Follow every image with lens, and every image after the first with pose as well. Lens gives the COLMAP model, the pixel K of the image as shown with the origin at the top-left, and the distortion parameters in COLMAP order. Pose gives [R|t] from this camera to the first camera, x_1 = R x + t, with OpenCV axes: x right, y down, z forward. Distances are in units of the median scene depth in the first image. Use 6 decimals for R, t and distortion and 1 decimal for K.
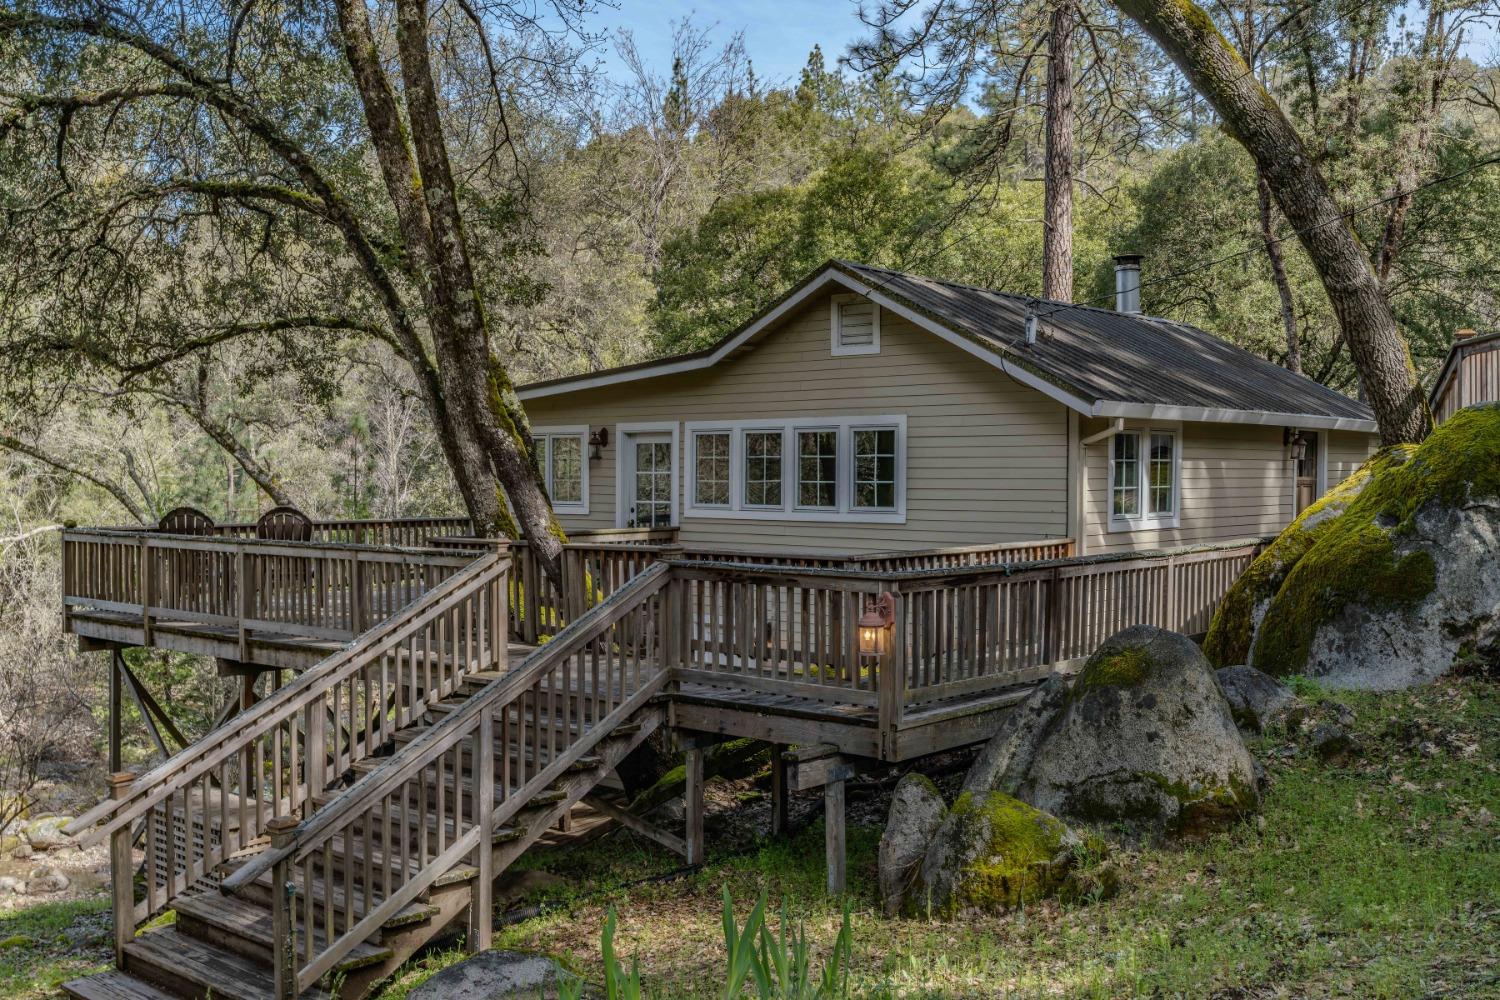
lens RADIAL K [[1440.8, 0, 749.7], [0, 1440.8, 499.8], [0, 0, 1]] dist [-0.000659, 0.000000]
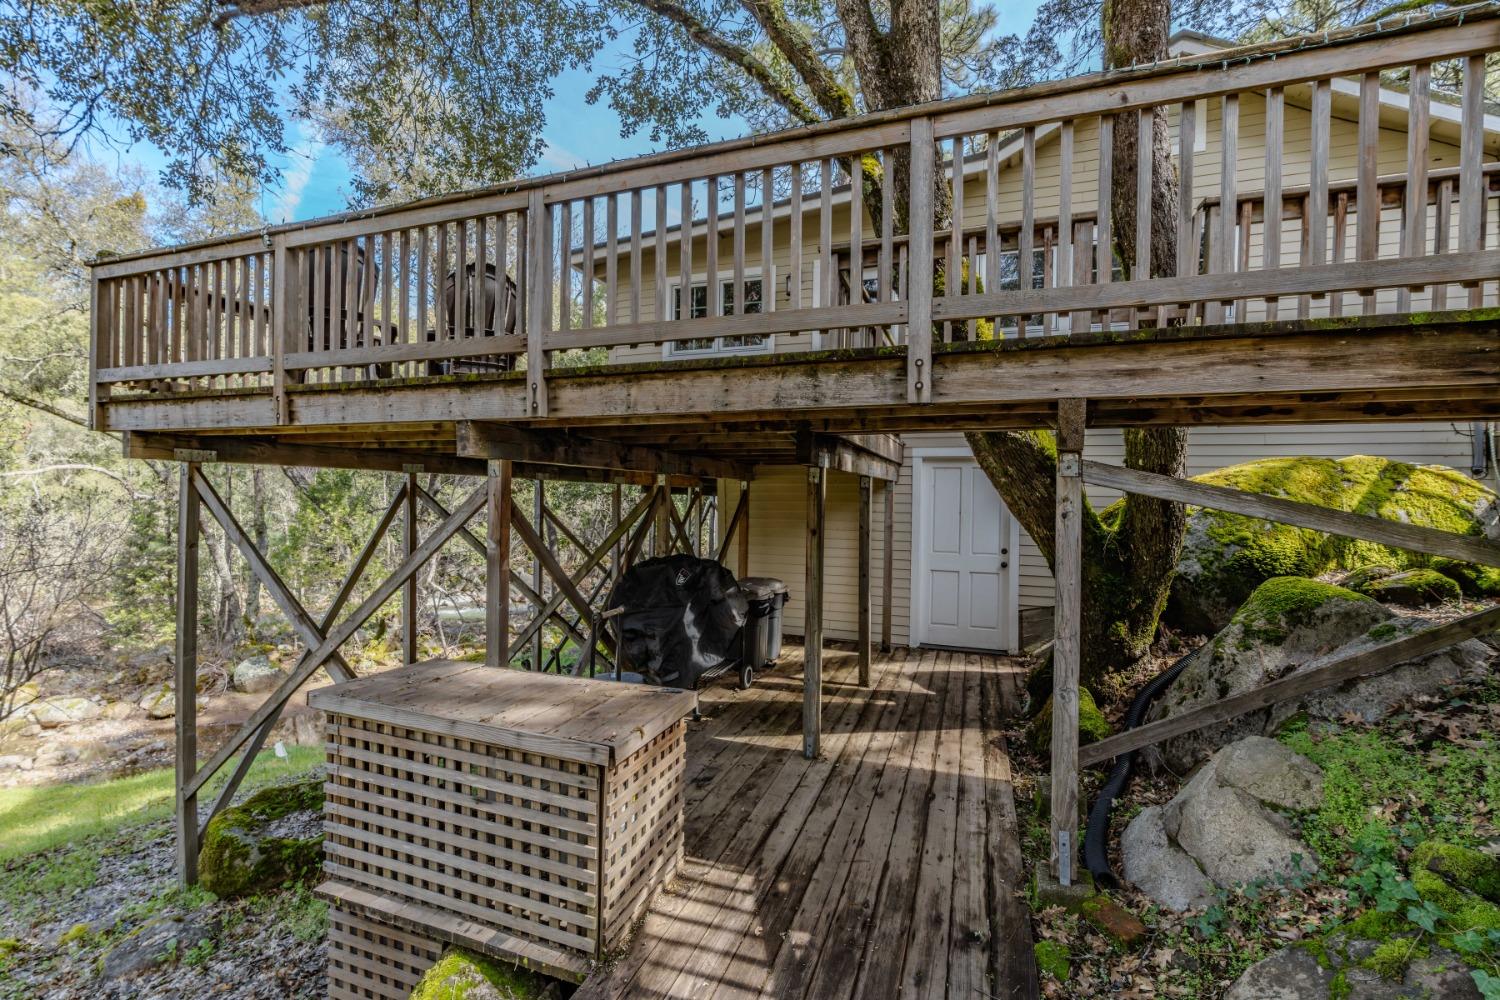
lens RADIAL K [[664.1, 0, 745.3], [0, 664.1, 498.9], [0, 0, 1]] dist [-0.009874, 0.001490]
pose [[0.938727, 0.007680, 0.344577, -0.158273], [-0.003938, 0.999925, -0.011559, 0.063715], [-0.344640, 0.009494, 0.938687, 0.325719]]
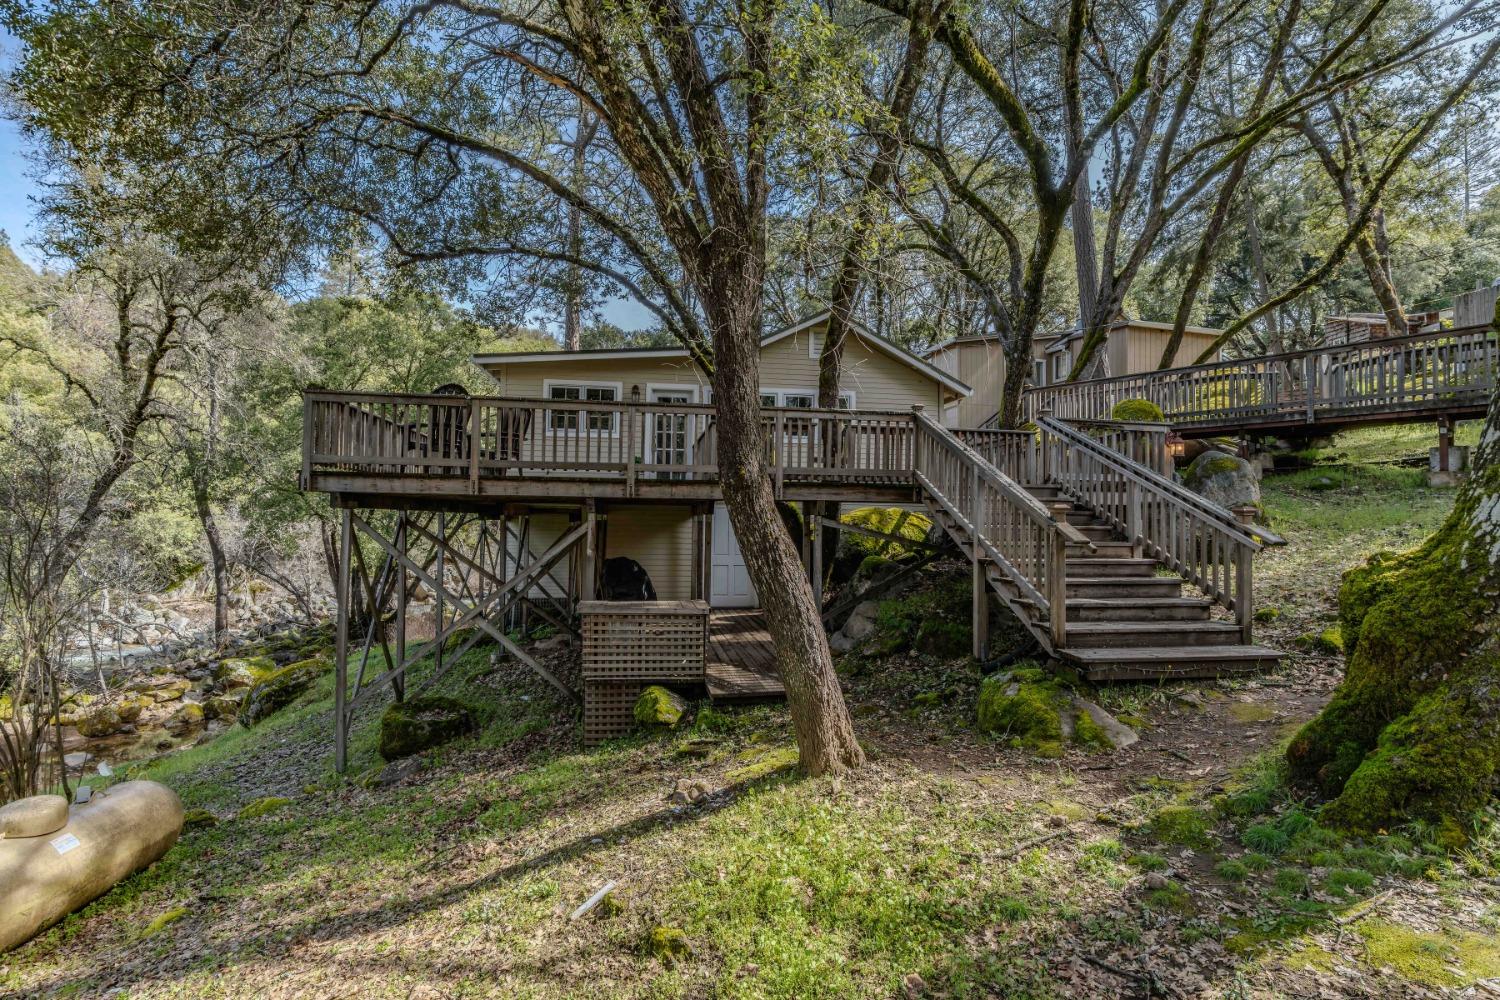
lens RADIAL K [[664.1, 0, 752.3], [0, 664.1, 503.1], [0, 0, 1]] dist [-0.009874, 0.001490]
pose [[0.646839, 0.023294, 0.762271, -0.318813], [0.002730, 0.999456, -0.032858, 0.060441], [-0.762622, 0.023335, 0.646424, 0.233072]]
